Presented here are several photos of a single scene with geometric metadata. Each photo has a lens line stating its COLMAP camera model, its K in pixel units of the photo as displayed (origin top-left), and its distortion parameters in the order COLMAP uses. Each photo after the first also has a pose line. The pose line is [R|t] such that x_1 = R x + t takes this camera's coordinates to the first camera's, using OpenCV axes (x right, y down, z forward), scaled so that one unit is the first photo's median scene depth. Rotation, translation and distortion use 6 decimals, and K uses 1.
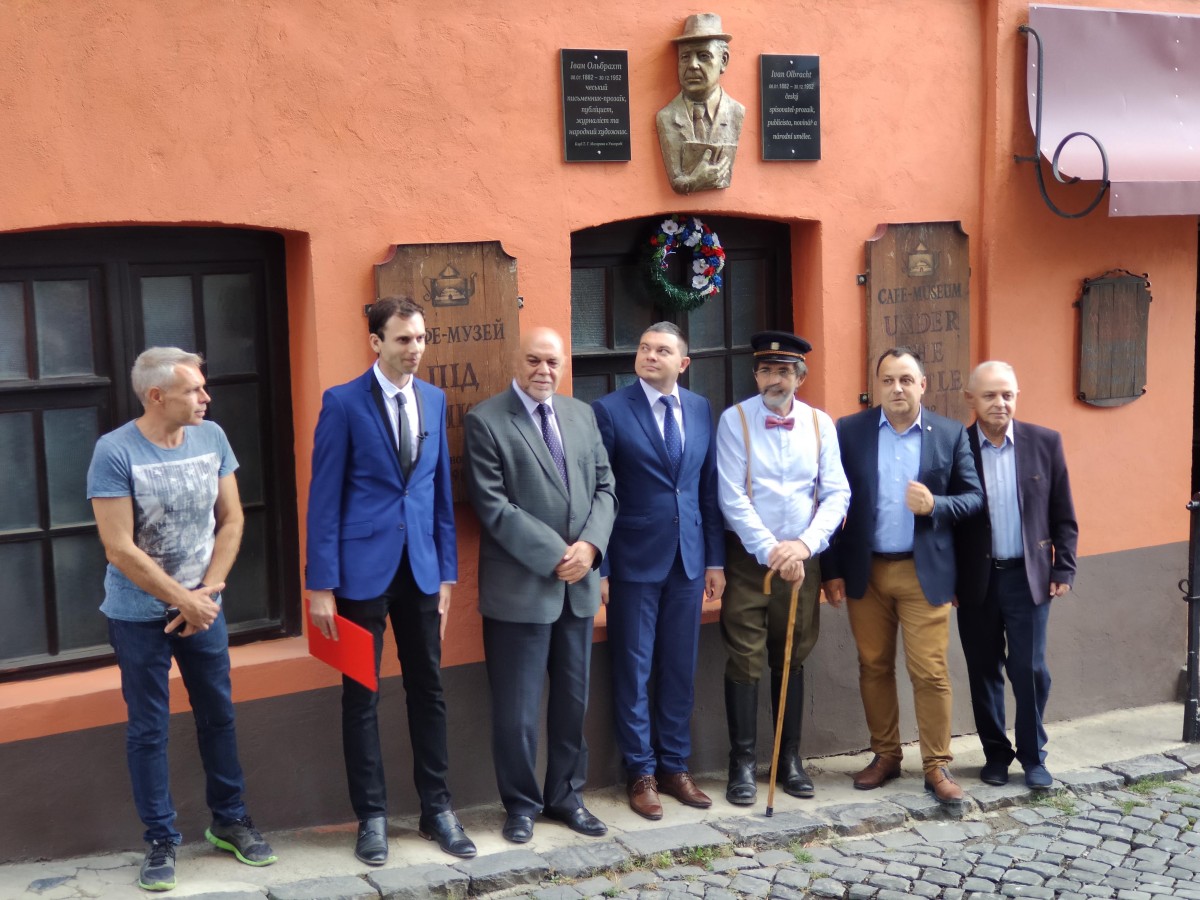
lens RADIAL K [[1762.0, 0, 592.2], [0, 1762.0, 462.0], [0, 0, 1]] dist [0.098363, 0.000000]
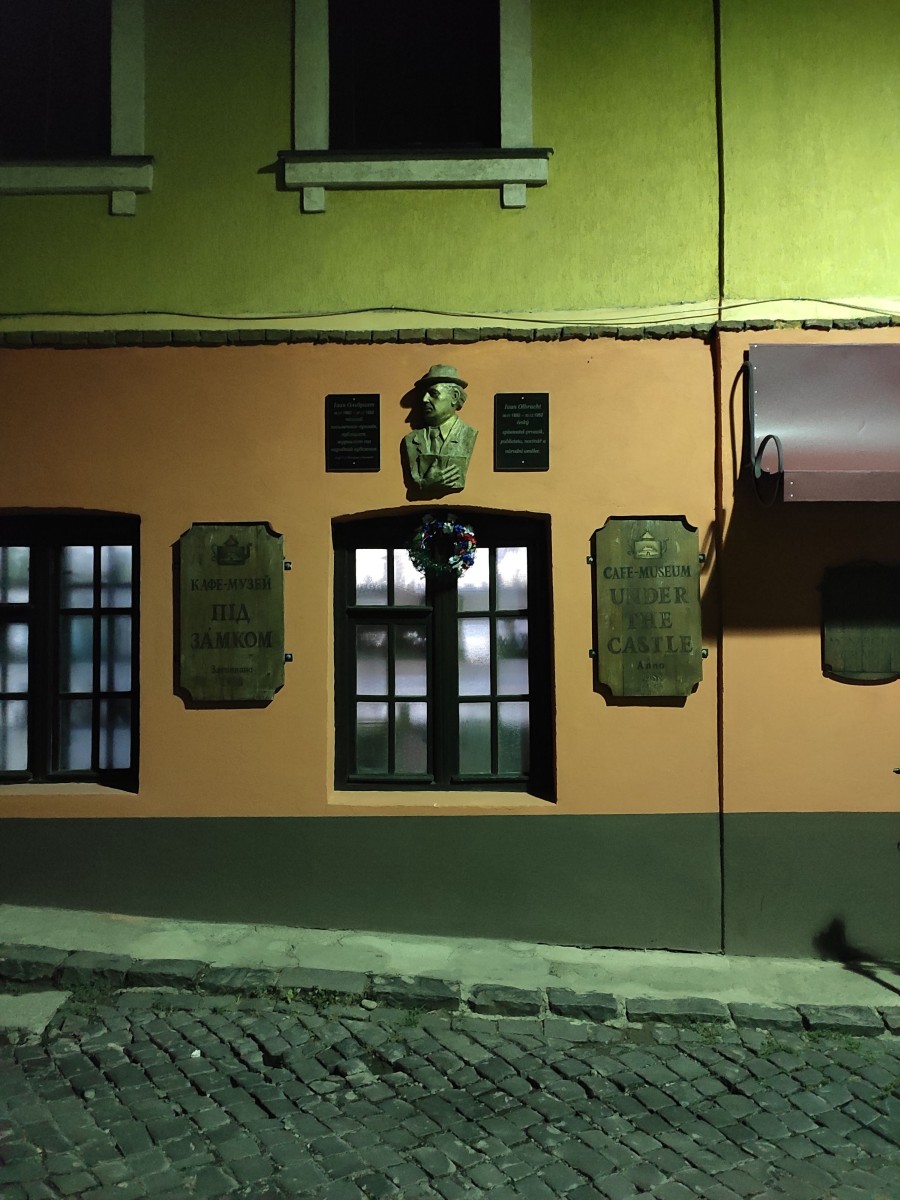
lens RADIAL K [[888.1, 0, 442.7], [0, 888.1, 590.7], [0, 0, 1]] dist [0.024211, -0.012443]
pose [[0.855411, -0.002148, -0.517945, 0.425987], [-0.086956, 0.985202, -0.147698, 0.025281], [0.510598, 0.171381, 0.842567, 0.439620]]
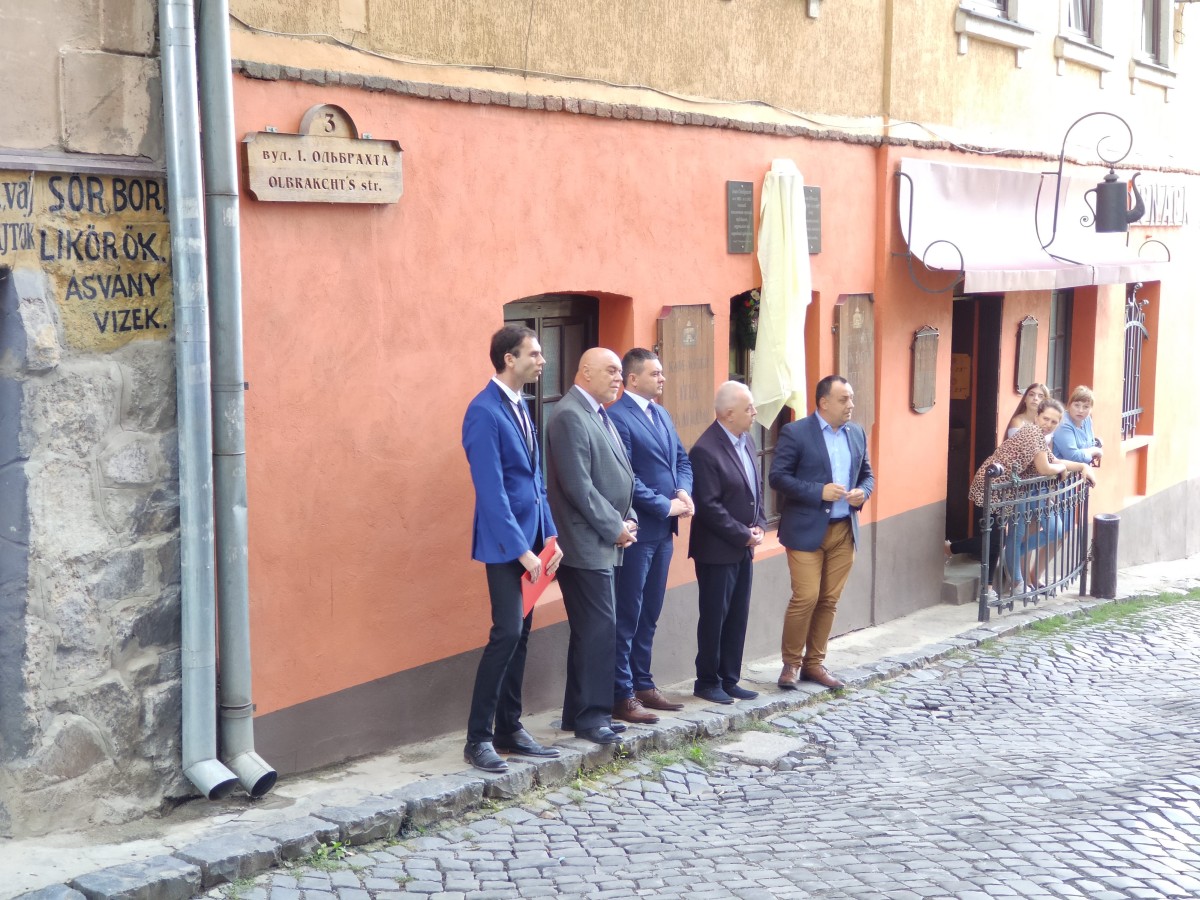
lens RADIAL K [[1762.0, 0, 602.7], [0, 1762.0, 445.5], [0, 0, 1]] dist [0.098363, 0.000000]
pose [[0.892157, -0.020144, 0.451276, -0.784283], [0.034320, 0.999140, -0.023249, 0.028689], [-0.450420, 0.036229, 0.892082, -0.305100]]
